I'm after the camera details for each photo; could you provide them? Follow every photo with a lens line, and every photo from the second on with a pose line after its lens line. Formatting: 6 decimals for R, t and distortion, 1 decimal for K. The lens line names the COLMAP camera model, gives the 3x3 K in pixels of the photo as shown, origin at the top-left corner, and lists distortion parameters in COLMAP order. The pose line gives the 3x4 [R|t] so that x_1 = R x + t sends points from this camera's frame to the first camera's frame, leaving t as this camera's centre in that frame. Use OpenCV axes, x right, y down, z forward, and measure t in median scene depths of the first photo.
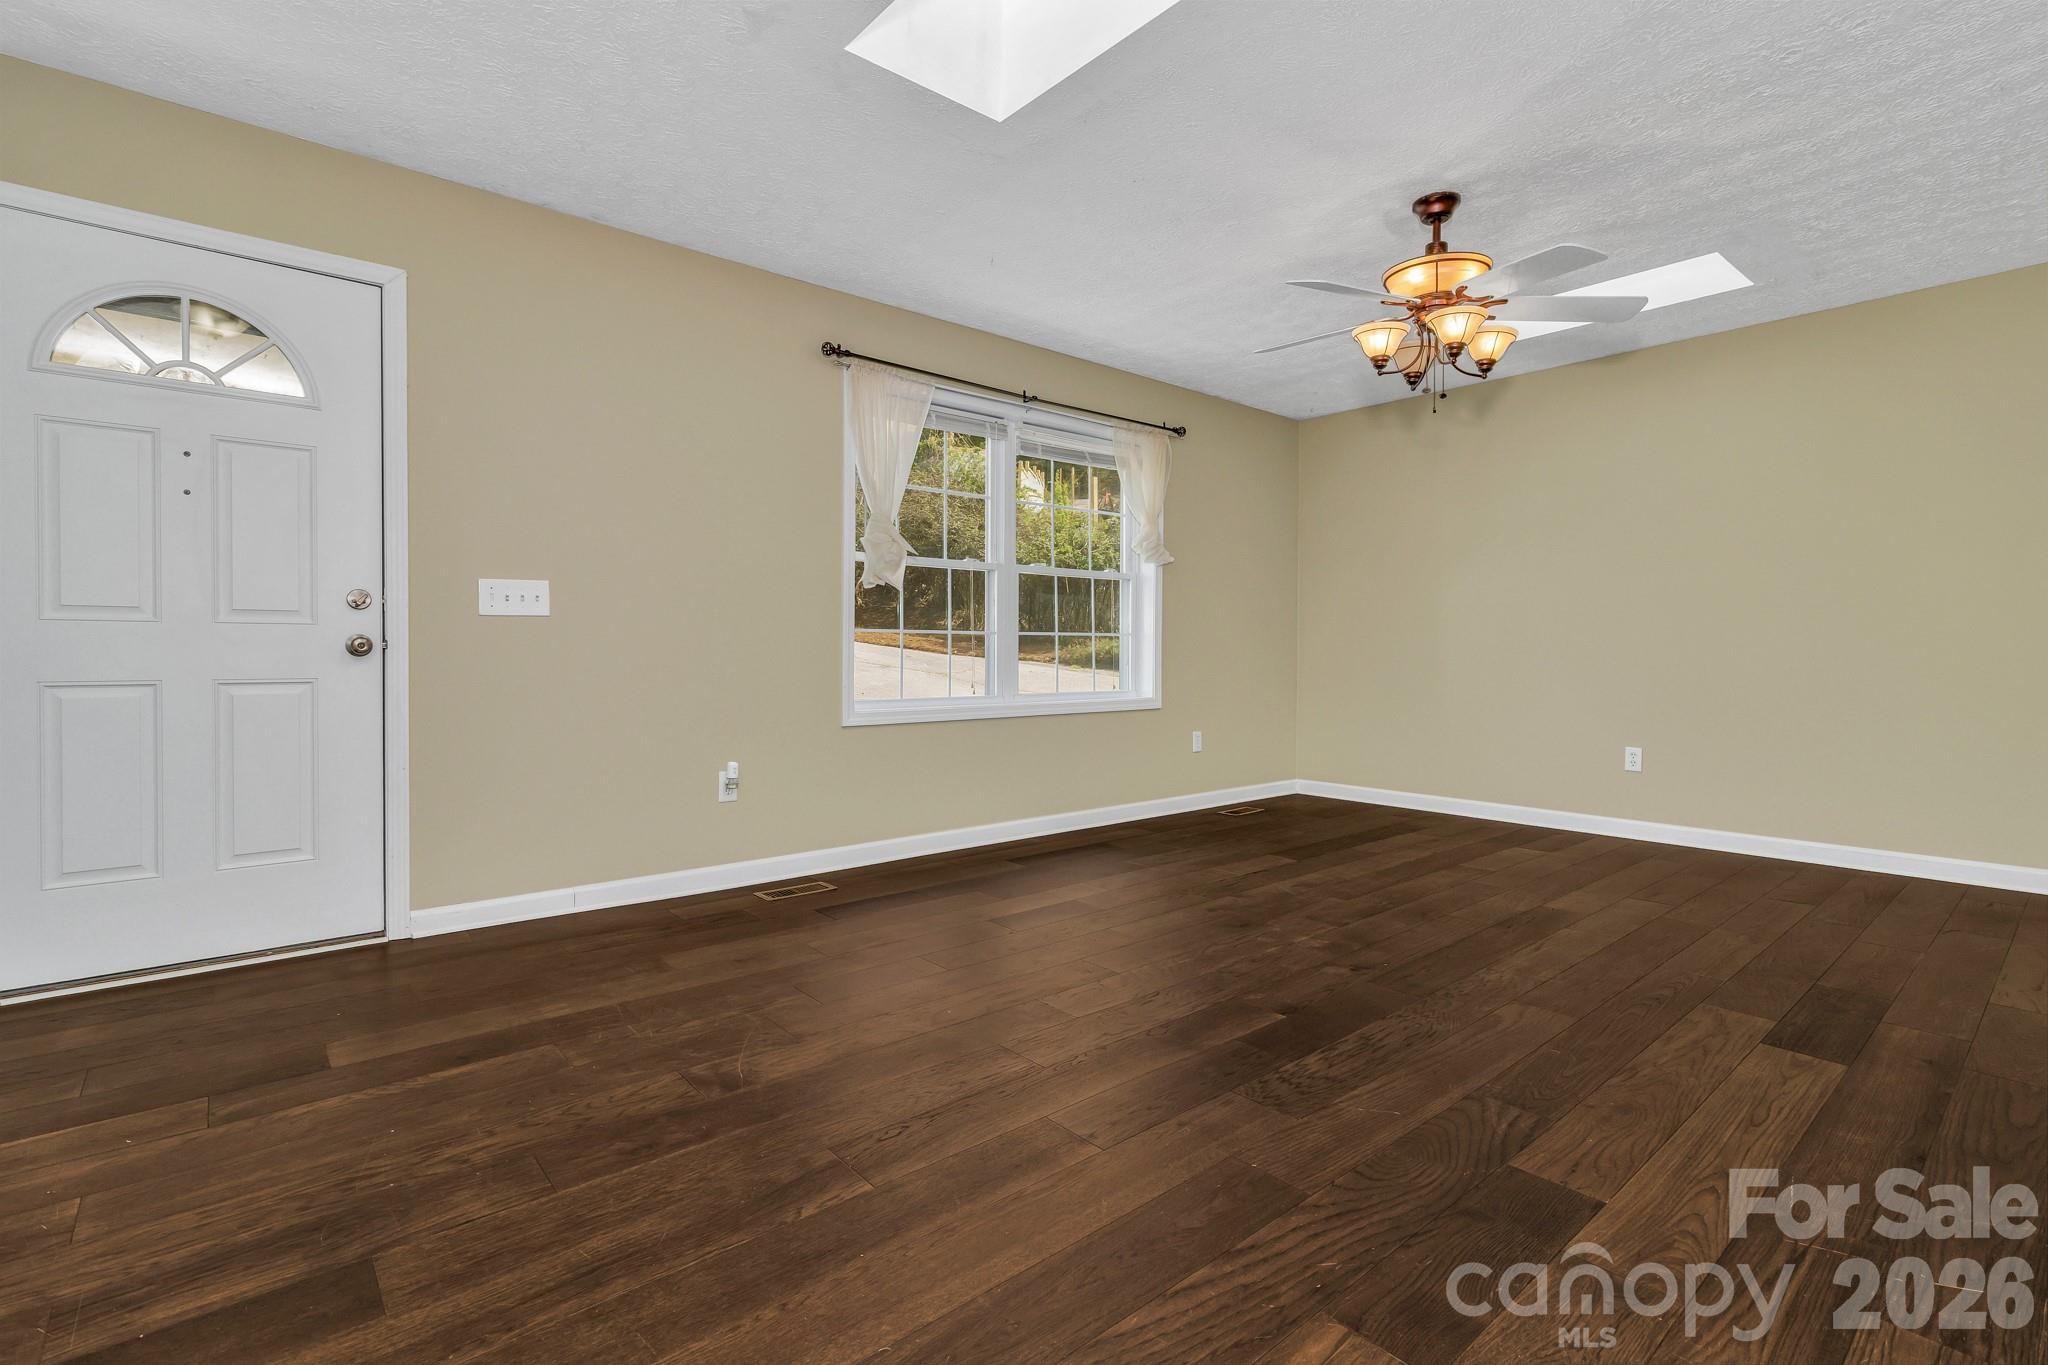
lens RADIAL K [[942.8, 0, 1035.0], [0, 942.8, 654.8], [0, 0, 1]] dist [-0.002110, -0.000473]
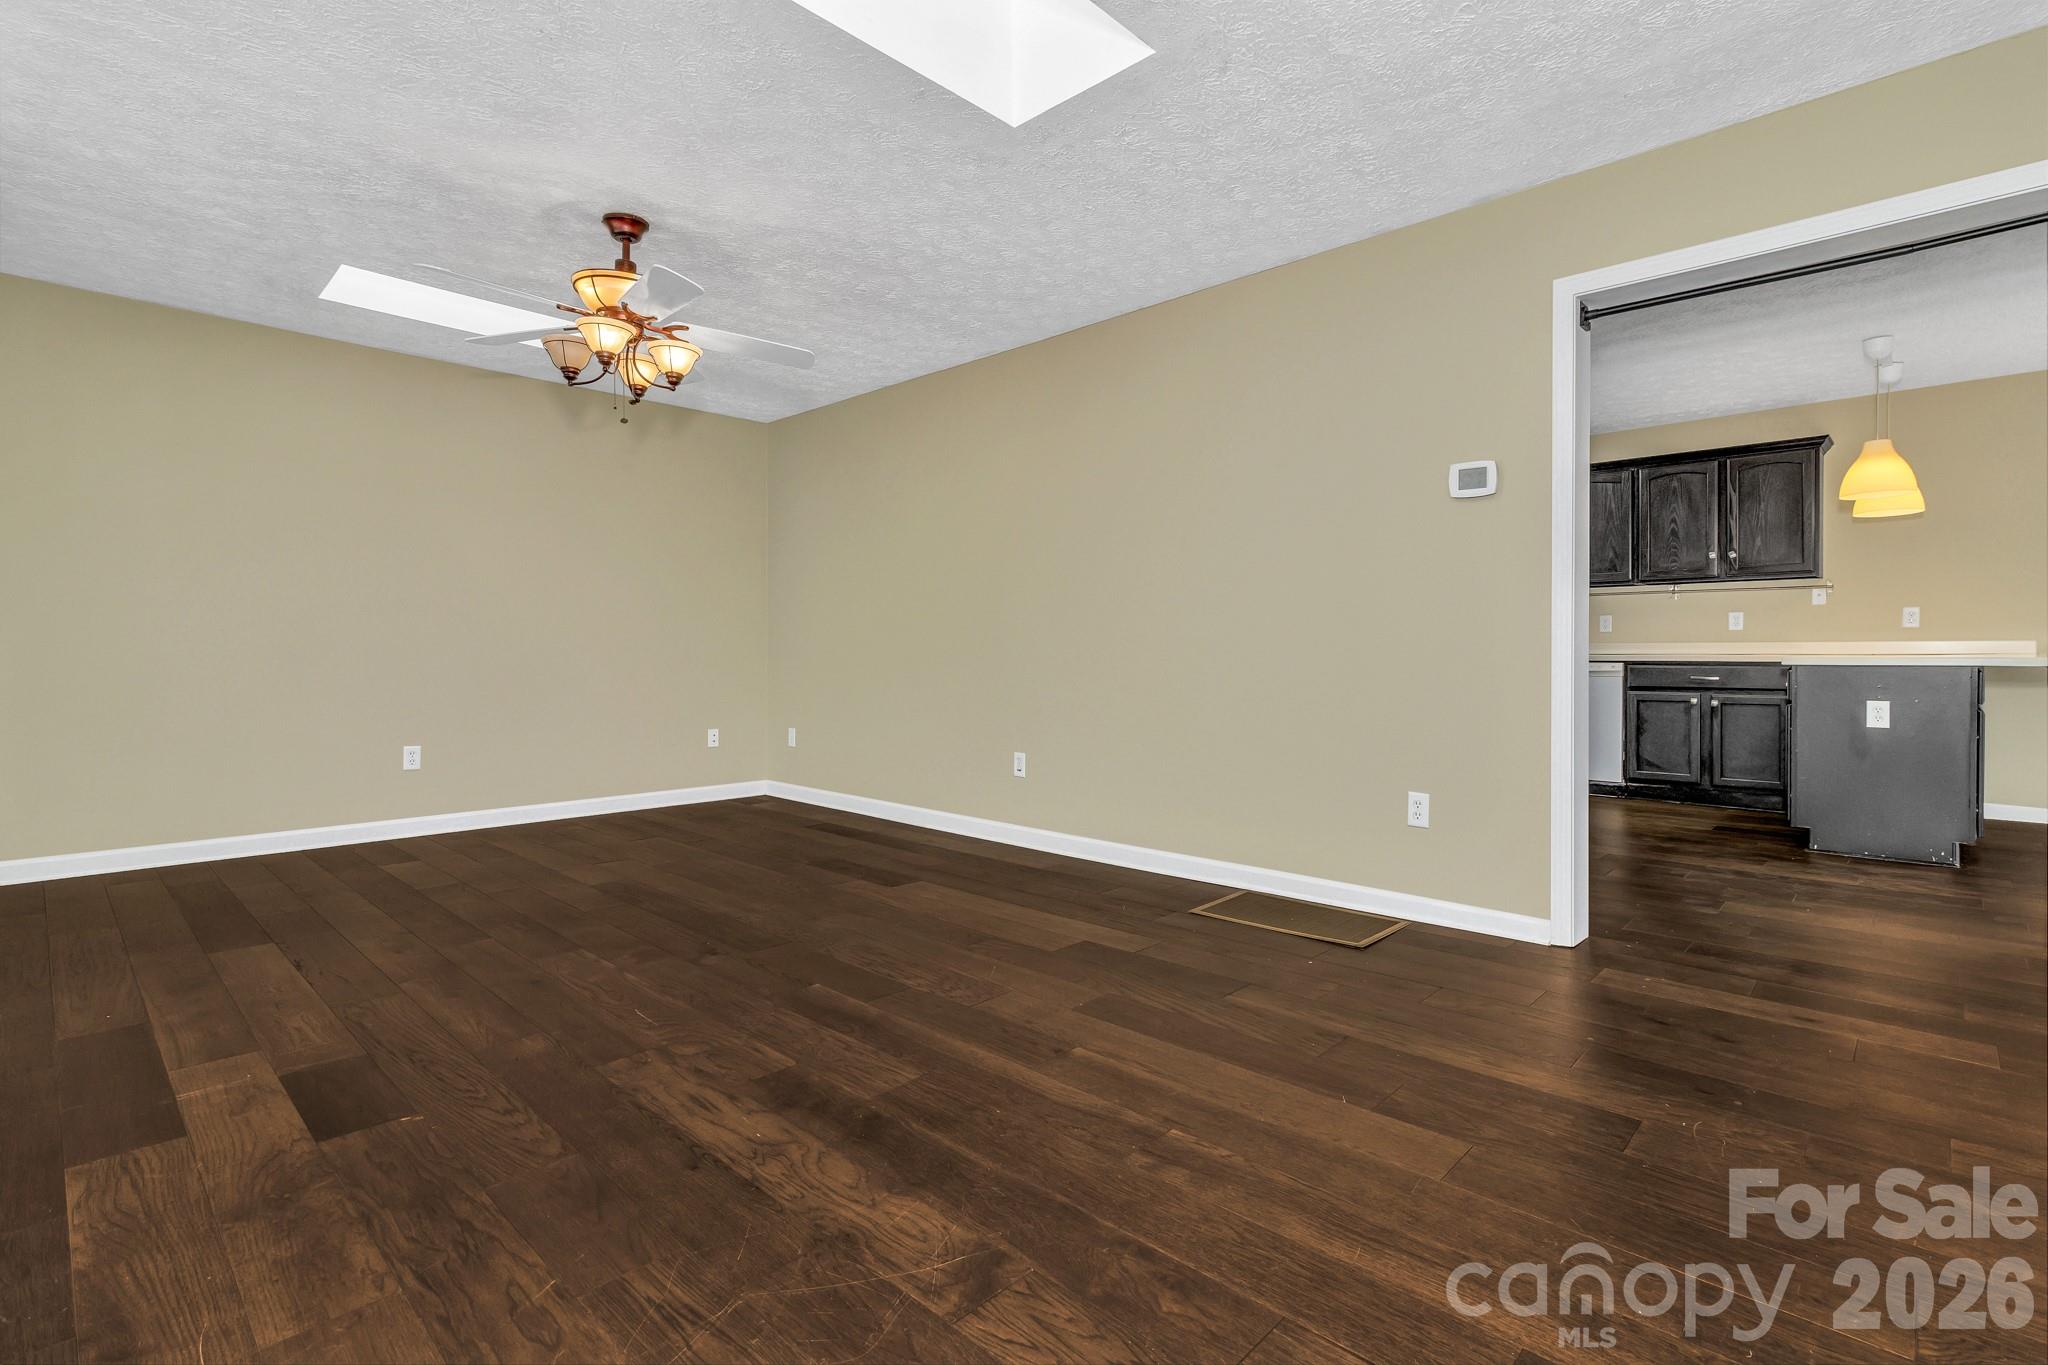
lens RADIAL K [[942.8, 0, 1035.0], [0, 942.8, 654.8], [0, 0, 1]] dist [-0.002110, -0.000473]
pose [[-0.099043, -0.005628, 0.995067, -0.942193], [0.003995, 0.999974, 0.006054, -0.008110], [-0.995075, 0.004575, -0.099018, 0.939222]]
